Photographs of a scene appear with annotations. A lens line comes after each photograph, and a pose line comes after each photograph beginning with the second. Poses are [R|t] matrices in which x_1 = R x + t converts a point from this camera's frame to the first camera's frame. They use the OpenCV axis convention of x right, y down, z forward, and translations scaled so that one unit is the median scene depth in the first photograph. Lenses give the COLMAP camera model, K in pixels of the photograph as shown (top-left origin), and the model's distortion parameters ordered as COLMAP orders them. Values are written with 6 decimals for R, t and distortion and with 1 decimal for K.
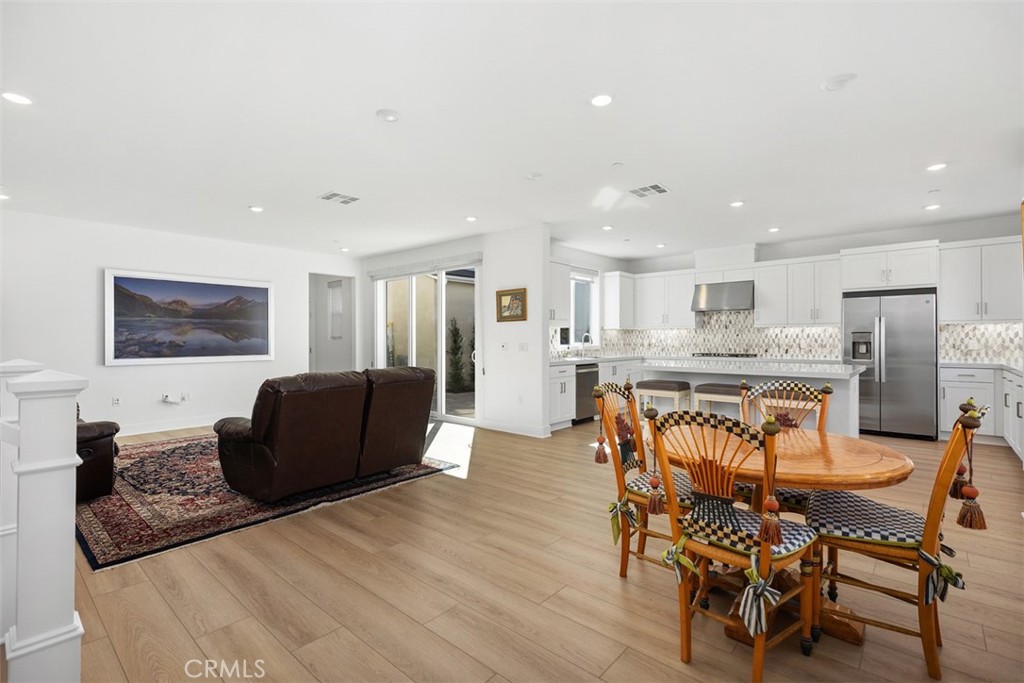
lens RADIAL K [[462.7, 0, 512.7], [0, 462.7, 338.3], [0, 0, 1]] dist [0.000794, -0.000004]
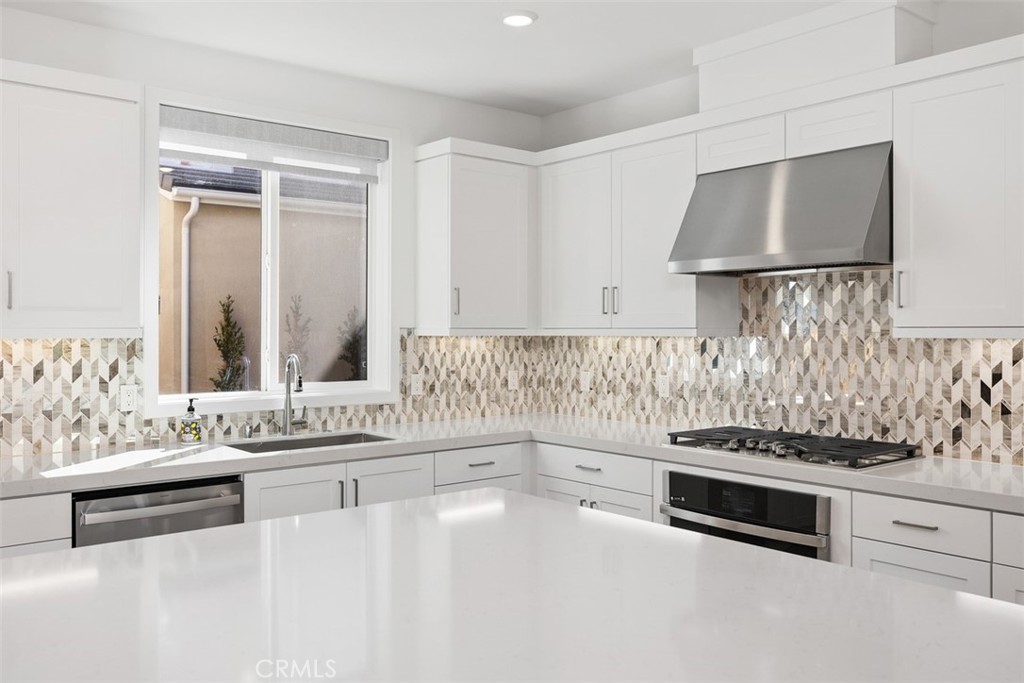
lens RADIAL K [[861.1, 0, 512.9], [0, 861.1, 335.5], [0, 0, 1]] dist [0.006209, 0.001314]
pose [[0.986979, 0.003608, -0.160812, 0.399895], [-0.002871, 0.999984, 0.004816, -0.026482], [0.160827, -0.004292, 0.986973, 0.528398]]
